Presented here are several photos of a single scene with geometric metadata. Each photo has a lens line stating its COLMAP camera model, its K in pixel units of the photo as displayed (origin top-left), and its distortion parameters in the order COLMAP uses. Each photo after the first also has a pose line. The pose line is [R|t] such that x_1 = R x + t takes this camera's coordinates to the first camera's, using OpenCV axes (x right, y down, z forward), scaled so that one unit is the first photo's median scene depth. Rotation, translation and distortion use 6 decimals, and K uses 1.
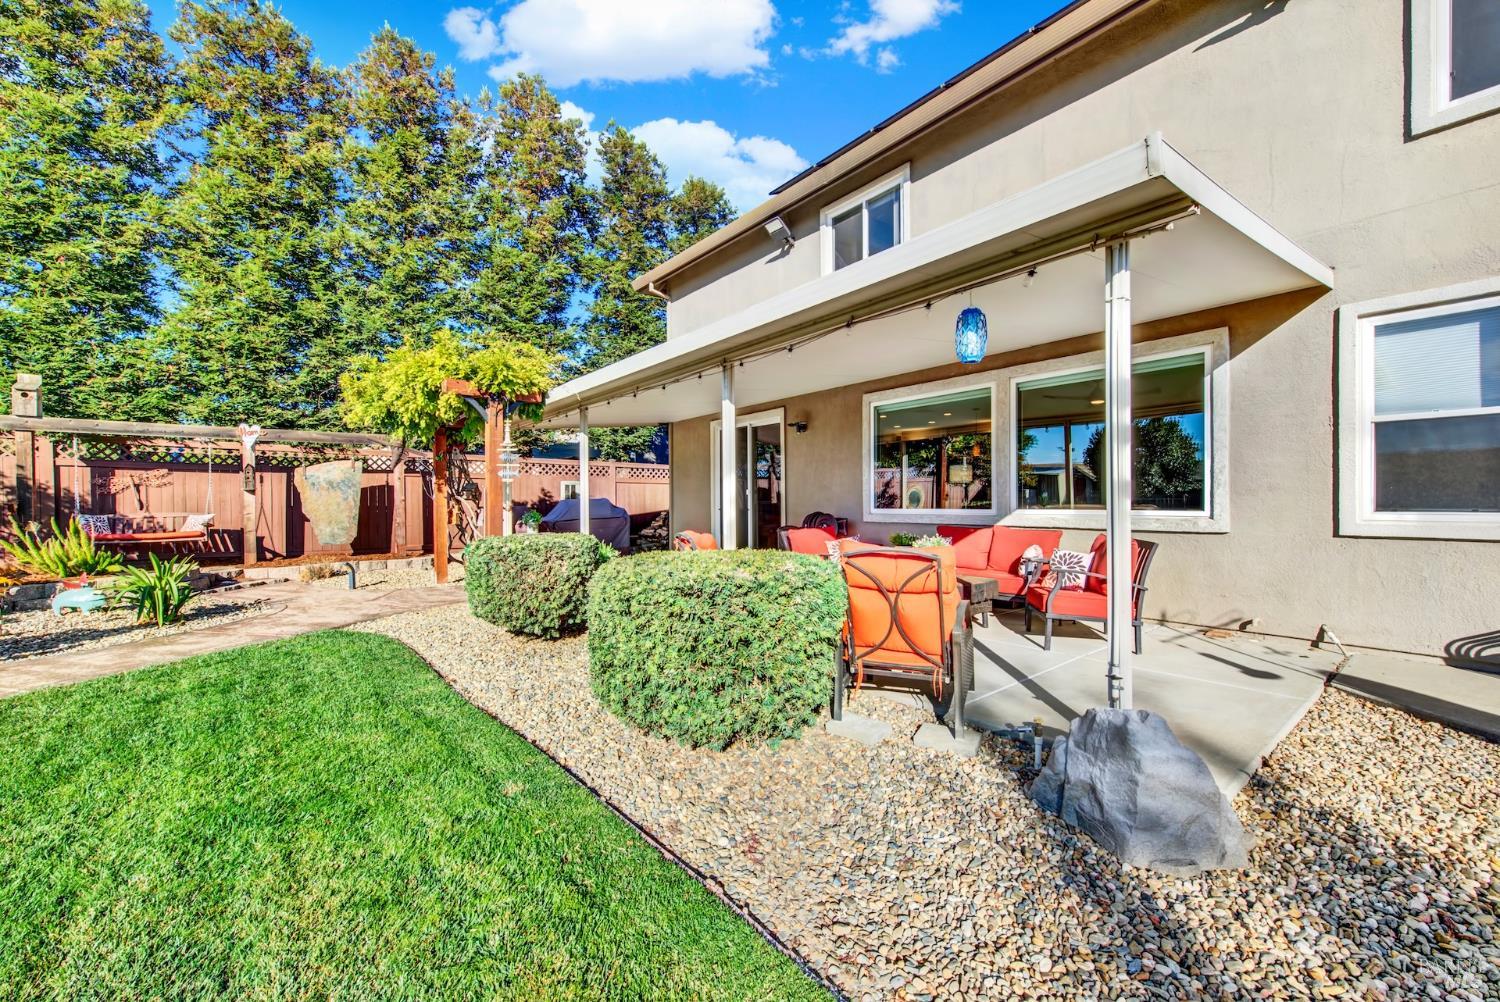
lens RADIAL K [[596.8, 0, 748.5], [0, 596.8, 505.5], [0, 0, 1]] dist [0.003242, -0.002834]
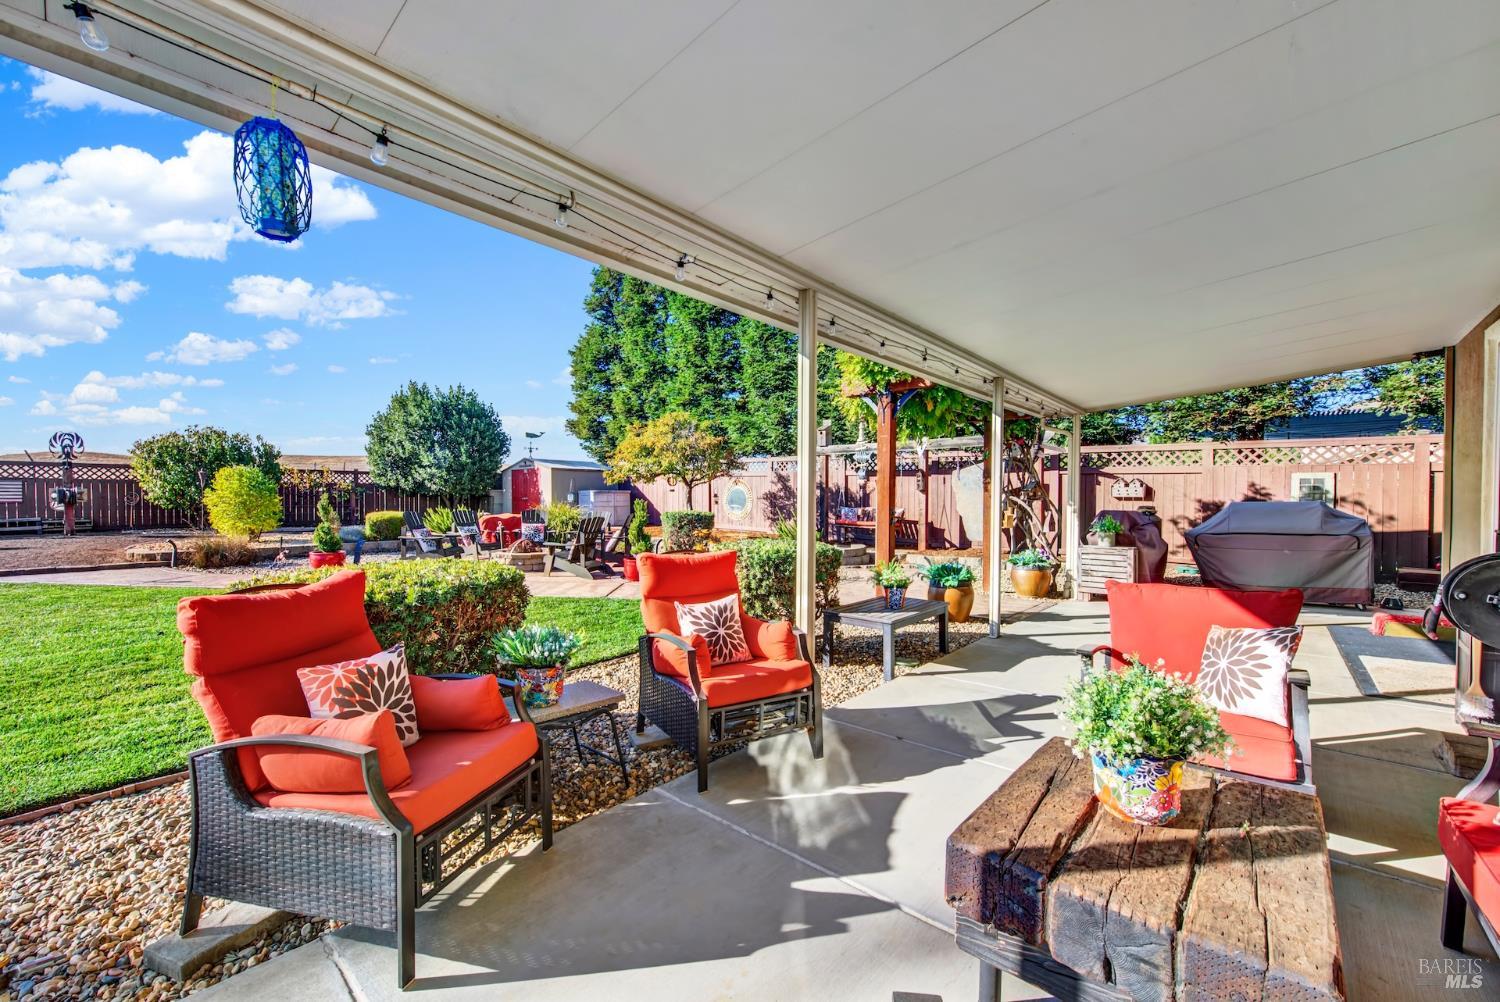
lens RADIAL K [[596.8, 0, 748.5], [0, 596.8, 505.5], [0, 0, 1]] dist [0.003242, -0.002834]
pose [[0.173269, 0.021022, -0.984650, 0.312650], [-0.014130, 0.999722, 0.018857, -0.013133], [0.984773, 0.010646, 0.173518, 0.441733]]
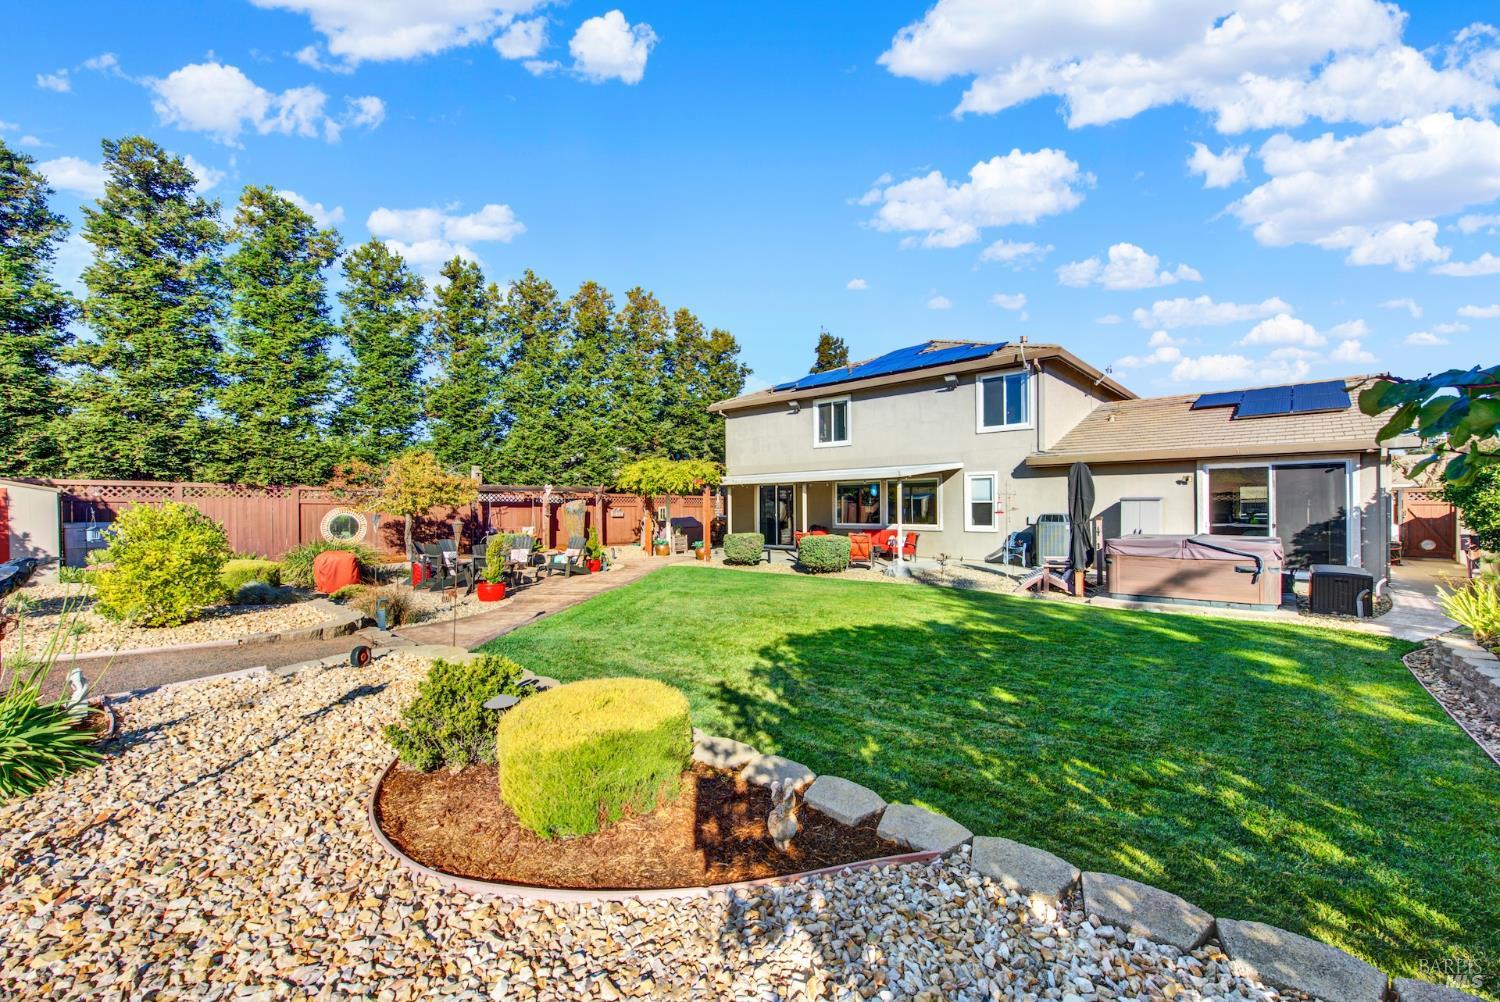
lens RADIAL K [[596.8, 0, 748.5], [0, 596.8, 505.5], [0, 0, 1]] dist [0.003242, -0.002834]
pose [[0.987981, -0.001814, 0.154566, -0.461979], [0.003049, 0.999965, -0.007755, -0.042891], [-0.154546, 0.008133, 0.987952, -1.212245]]
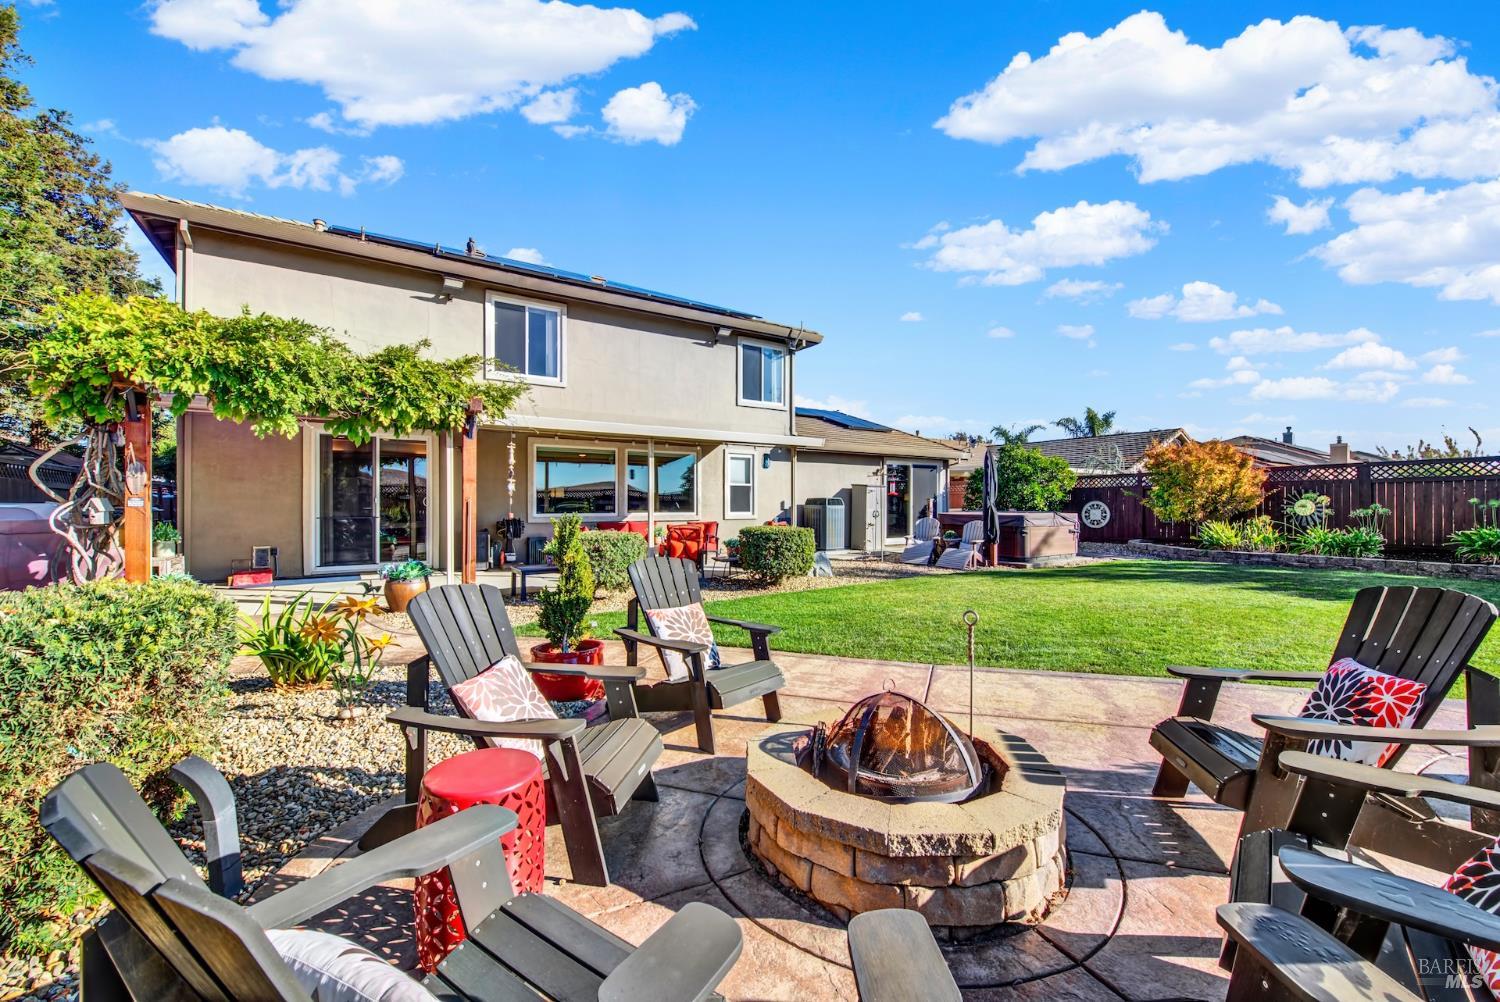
lens RADIAL K [[596.8, 0, 748.5], [0, 596.8, 505.5], [0, 0, 1]] dist [0.003242, -0.002834]
pose [[0.085026, 0.001885, 0.996377, -1.032843], [0.005848, 0.999980, -0.002391, -0.007956], [-0.996362, 0.006030, 0.085014, 0.275892]]
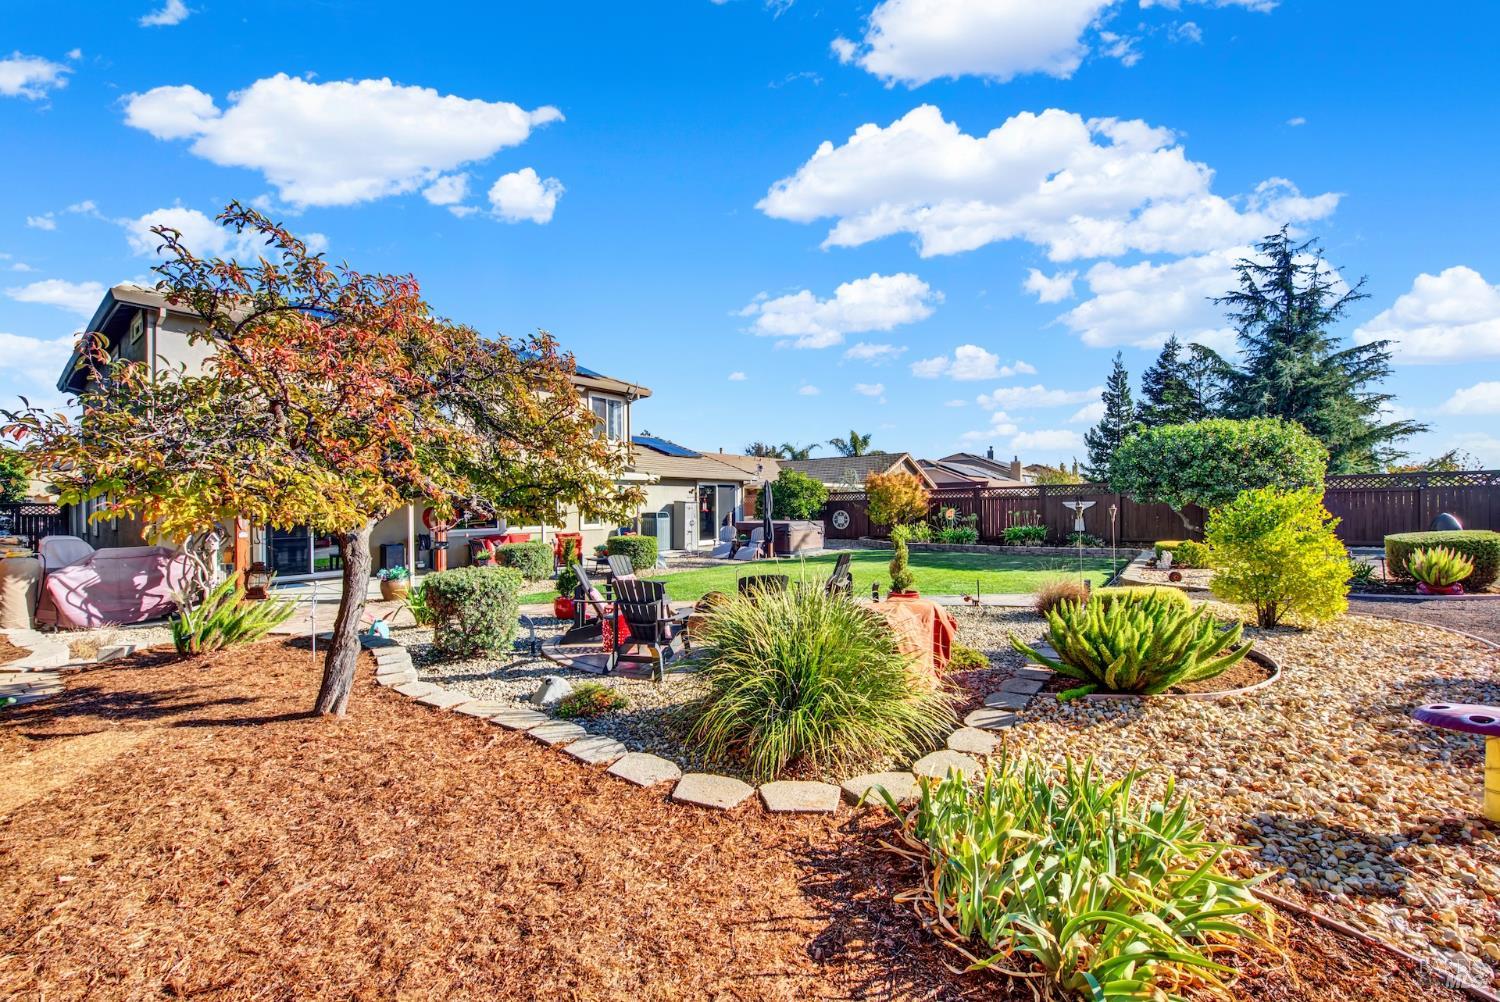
lens RADIAL K [[596.8, 0, 748.5], [0, 596.8, 505.5], [0, 0, 1]] dist [0.003242, -0.002834]
pose [[-0.234020, 0.005333, 0.972217, -1.590647], [0.017942, 0.999838, -0.001166, -0.046454], [-0.972066, 0.017171, -0.234078, 0.382847]]
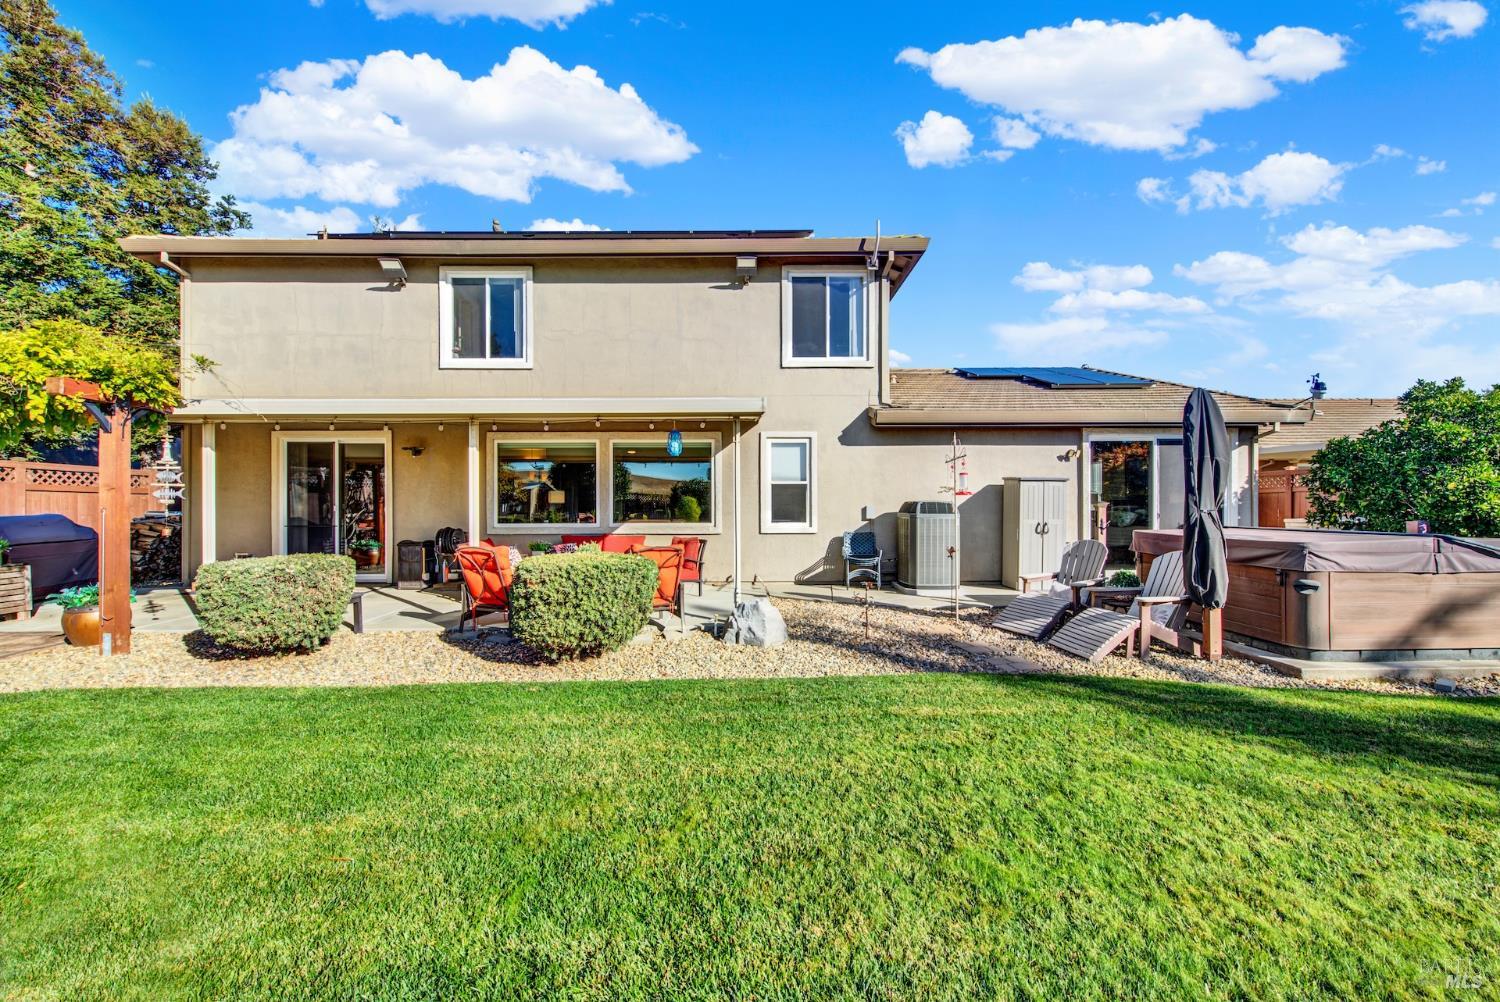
lens RADIAL K [[596.8, 0, 748.5], [0, 596.8, 505.5], [0, 0, 1]] dist [0.003242, -0.002834]
pose [[0.618136, 0.004471, 0.786059, -0.375962], [0.004153, 0.999951, -0.008953, -0.016326], [-0.786060, 0.008799, 0.618087, -0.165914]]
